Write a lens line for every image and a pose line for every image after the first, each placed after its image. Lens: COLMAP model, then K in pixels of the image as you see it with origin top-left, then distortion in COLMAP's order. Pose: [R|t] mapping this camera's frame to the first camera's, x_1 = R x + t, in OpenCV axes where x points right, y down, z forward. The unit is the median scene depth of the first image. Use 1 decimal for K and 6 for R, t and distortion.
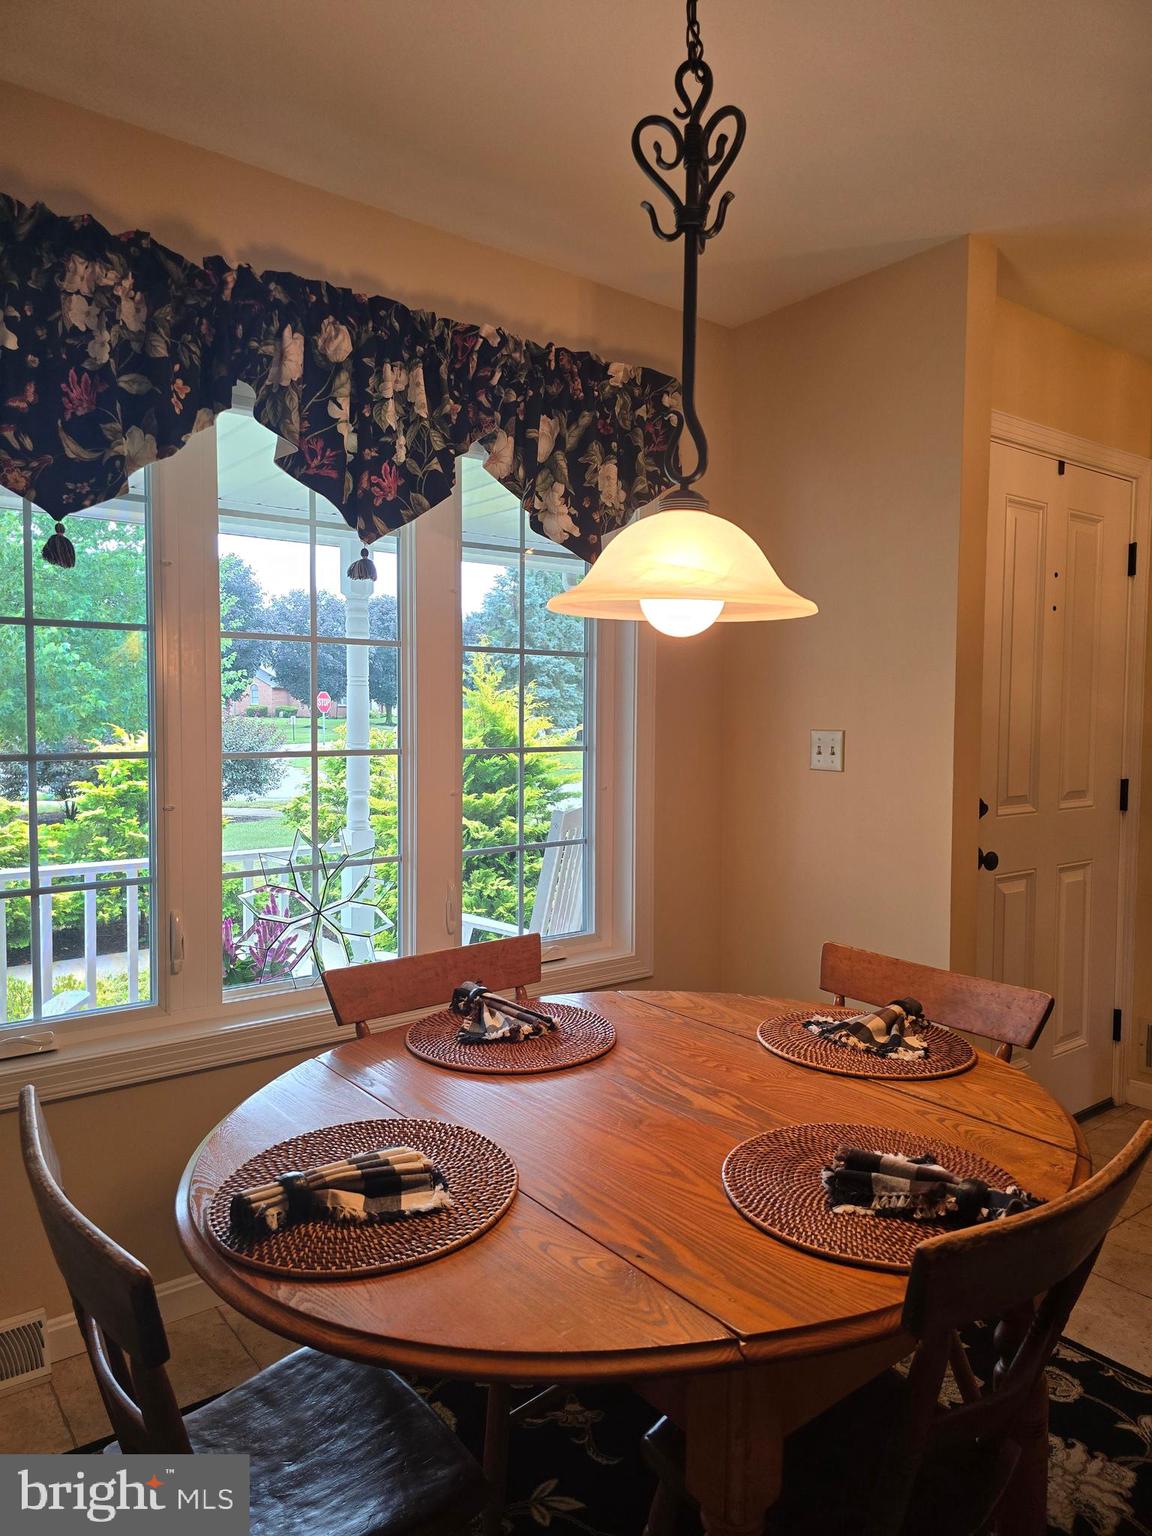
lens RADIAL K [[1031.5, 0, 579.6], [0, 1031.5, 765.0], [0, 0, 1]] dist [0.045654, -0.026173]
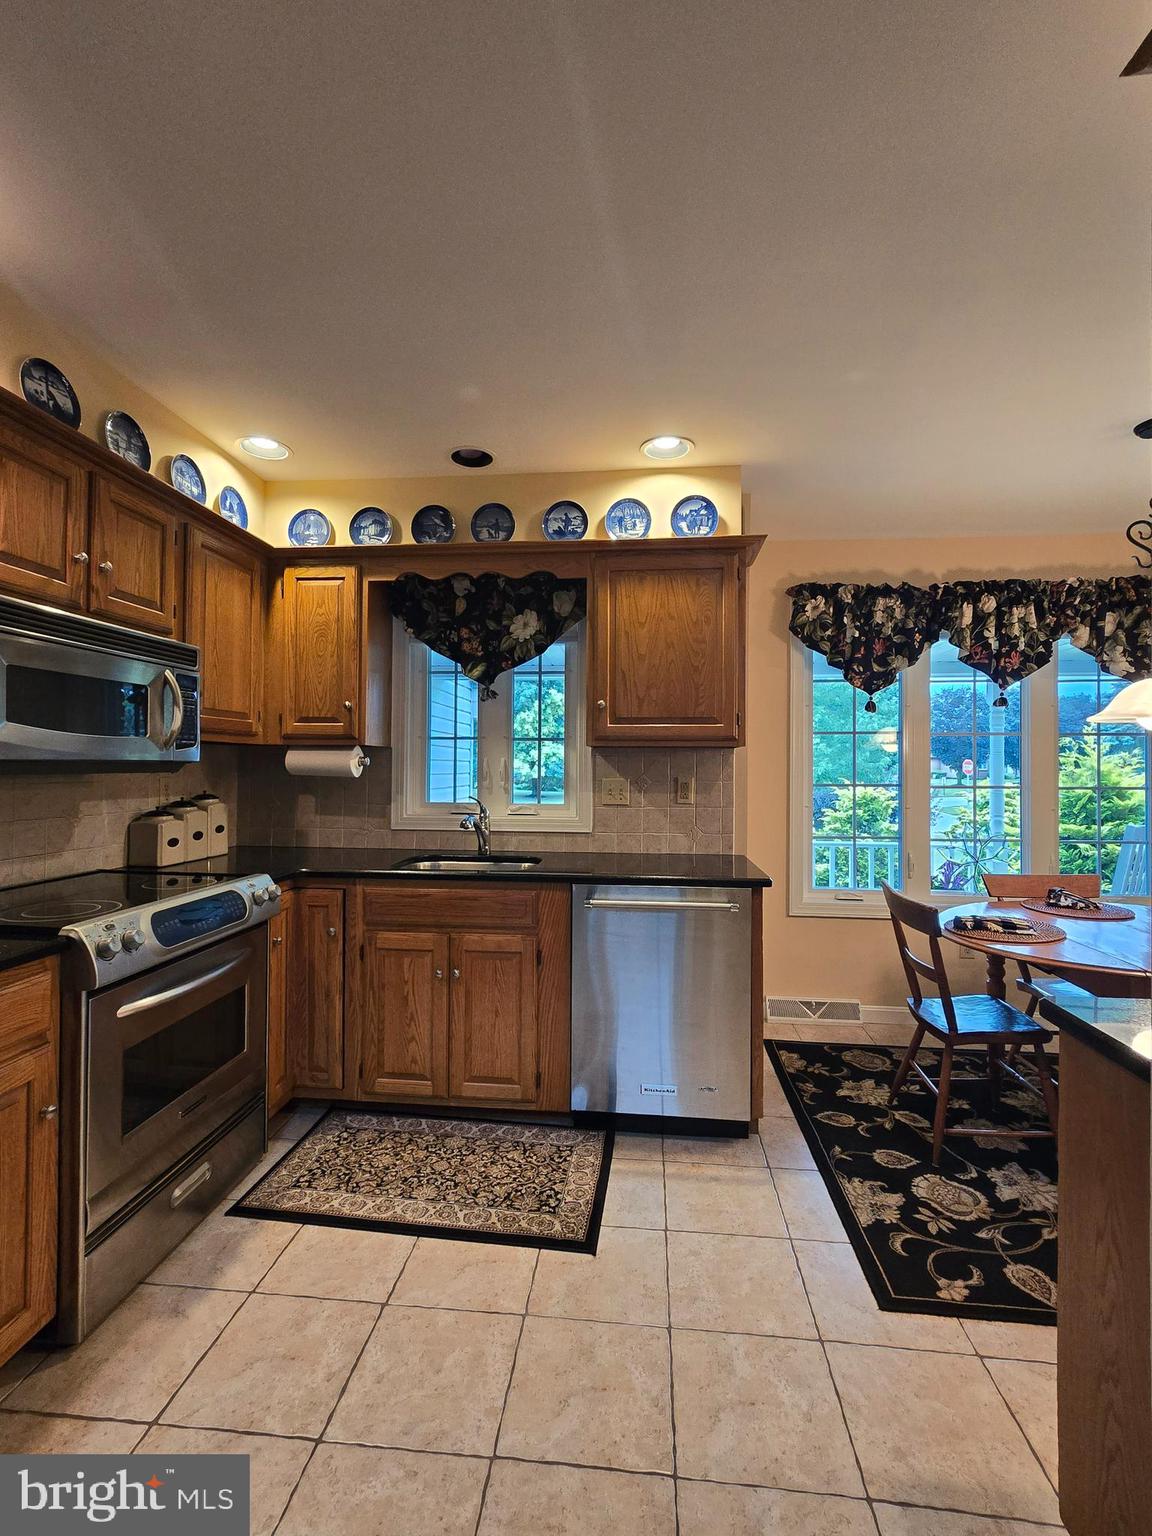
lens RADIAL K [[684.8, 0, 578.8], [0, 684.8, 766.7], [0, 0, 1]] dist [-0.008982, 0.002330]
pose [[0.725395, -0.007501, -0.688292, 0.134728], [-0.035540, 0.998199, -0.048334, 0.048870], [0.687415, 0.059523, 0.723822, -0.644153]]
